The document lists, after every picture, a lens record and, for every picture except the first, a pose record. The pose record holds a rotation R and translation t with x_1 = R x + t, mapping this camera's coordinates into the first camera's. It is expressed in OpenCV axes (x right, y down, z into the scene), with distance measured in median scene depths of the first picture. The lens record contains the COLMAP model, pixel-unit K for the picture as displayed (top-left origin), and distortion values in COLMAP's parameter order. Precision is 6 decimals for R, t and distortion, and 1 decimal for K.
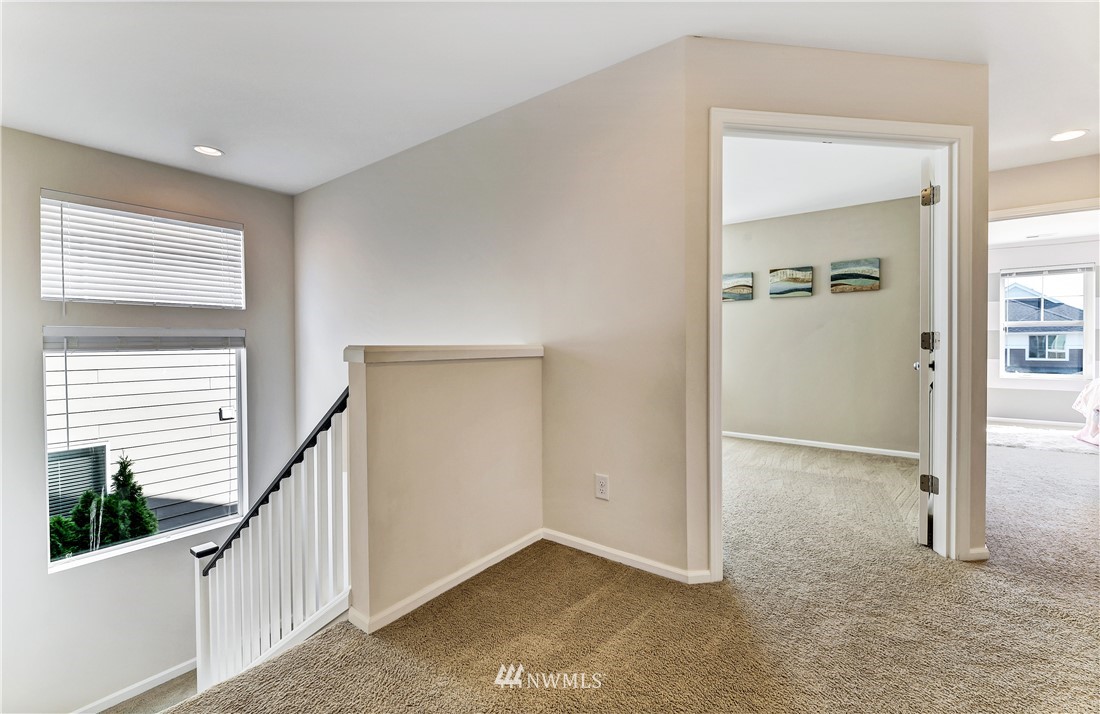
lens RADIAL K [[472.6, 0, 550.8], [0, 472.6, 349.4], [0, 0, 1]] dist [0.000611, -0.000224]
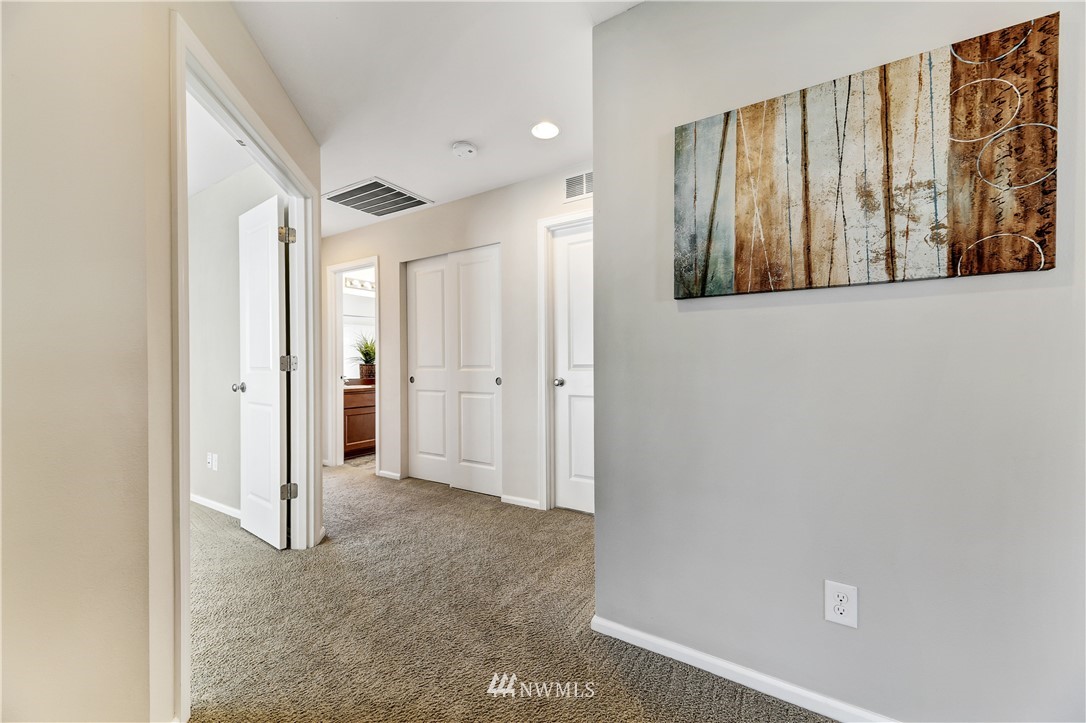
lens RADIAL K [[433.8, 0, 540.9], [0, 433.8, 364.0], [0, 0, 1]] dist [0.000161, 0.000057]
pose [[-0.088236, -0.001457, 0.996099, -0.287096], [0.022268, 0.999746, 0.003435, -0.008138], [-0.995851, 0.022484, -0.088181, 0.511356]]
